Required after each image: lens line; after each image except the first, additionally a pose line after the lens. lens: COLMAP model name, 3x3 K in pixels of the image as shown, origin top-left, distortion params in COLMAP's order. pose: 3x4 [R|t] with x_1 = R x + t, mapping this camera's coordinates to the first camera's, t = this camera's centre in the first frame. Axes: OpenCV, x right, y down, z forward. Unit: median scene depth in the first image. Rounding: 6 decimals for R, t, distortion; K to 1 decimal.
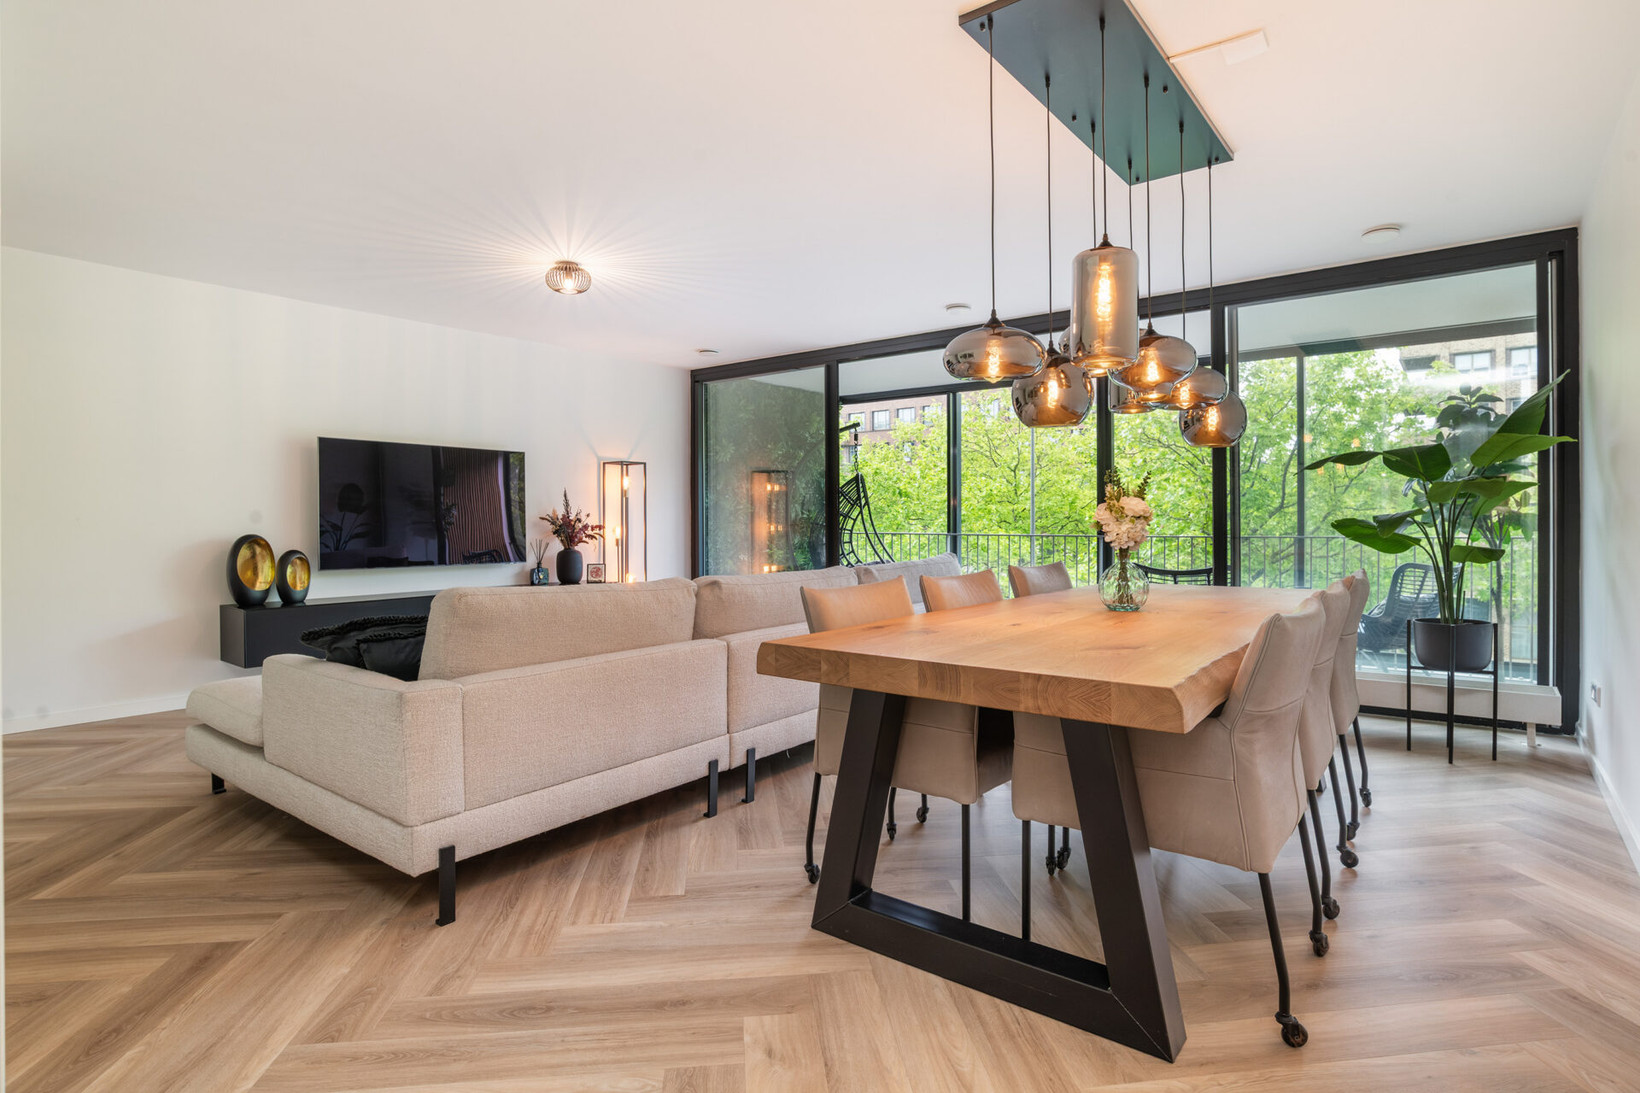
lens RADIAL K [[845.6, 0, 814.0], [0, 845.6, 518.3], [0, 0, 1]] dist [-0.002145, -0.000284]
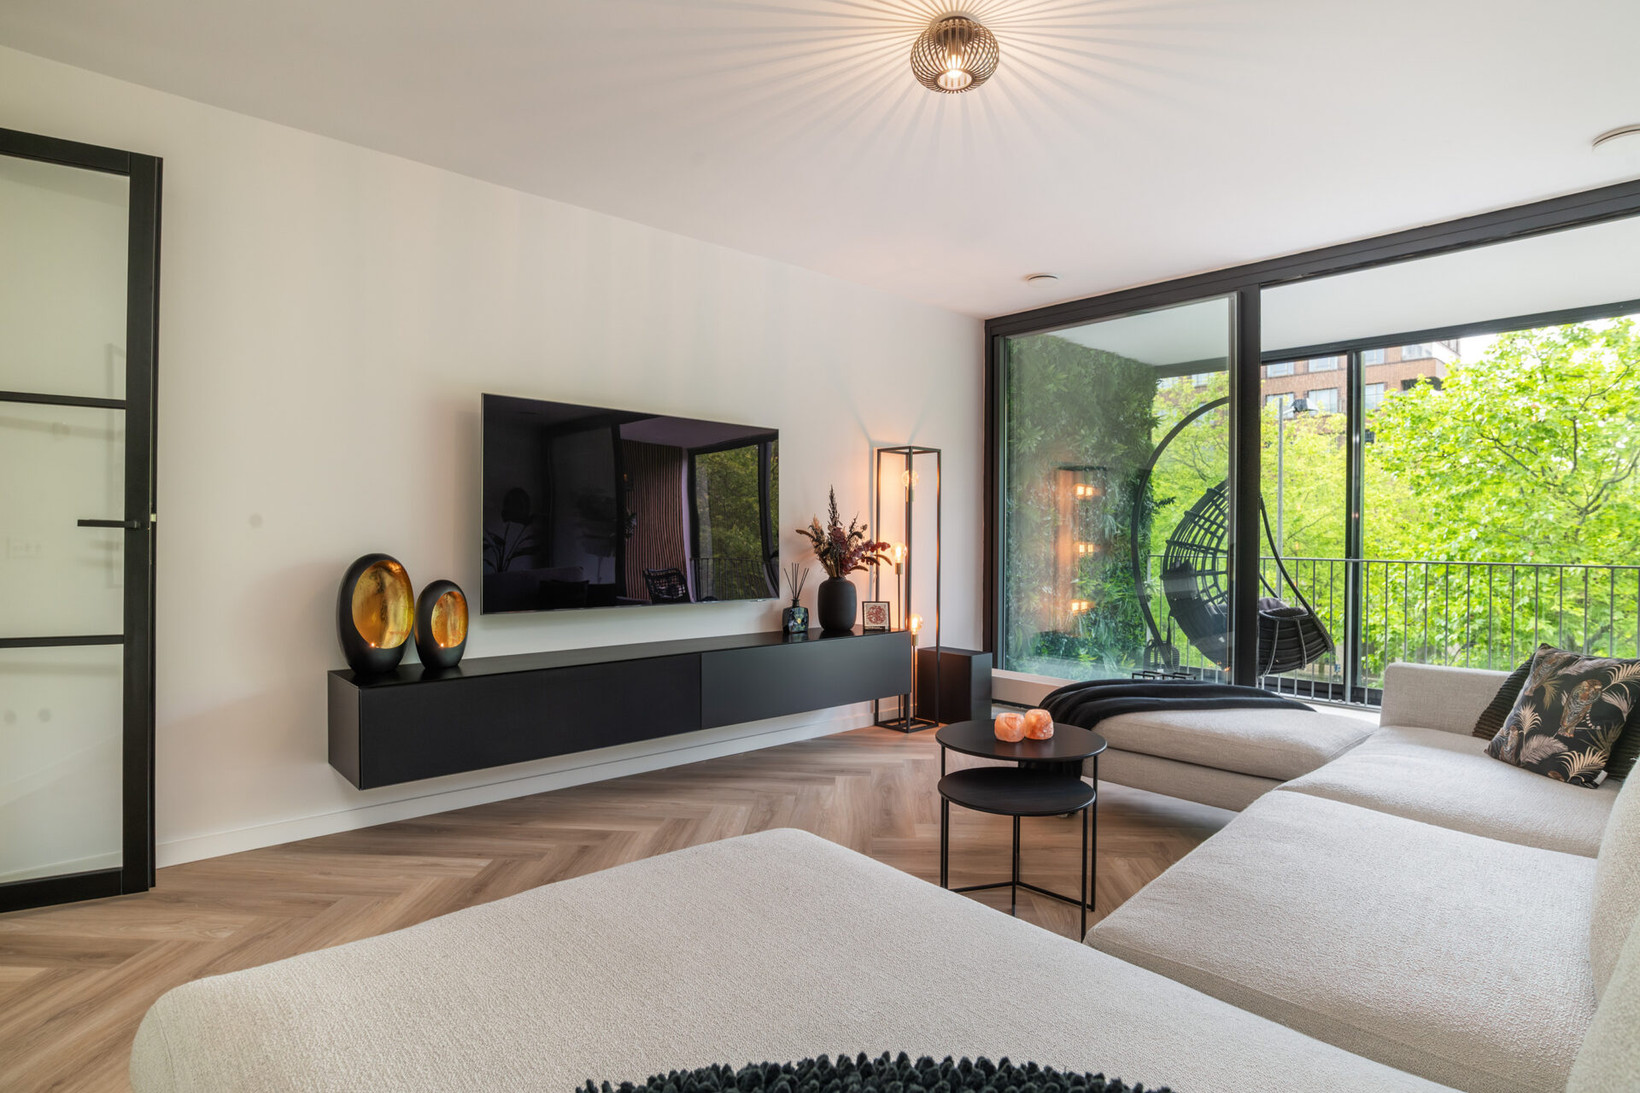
lens RADIAL K [[818.9, 0, 824.4], [0, 818.9, 539.4], [0, 0, 1]] dist [-0.006341, -0.000491]
pose [[0.992345, 0.010362, -0.123062, -0.223417], [-0.009636, 0.999932, 0.006493, 0.001927], [0.123121, -0.005258, 0.992378, 0.369734]]
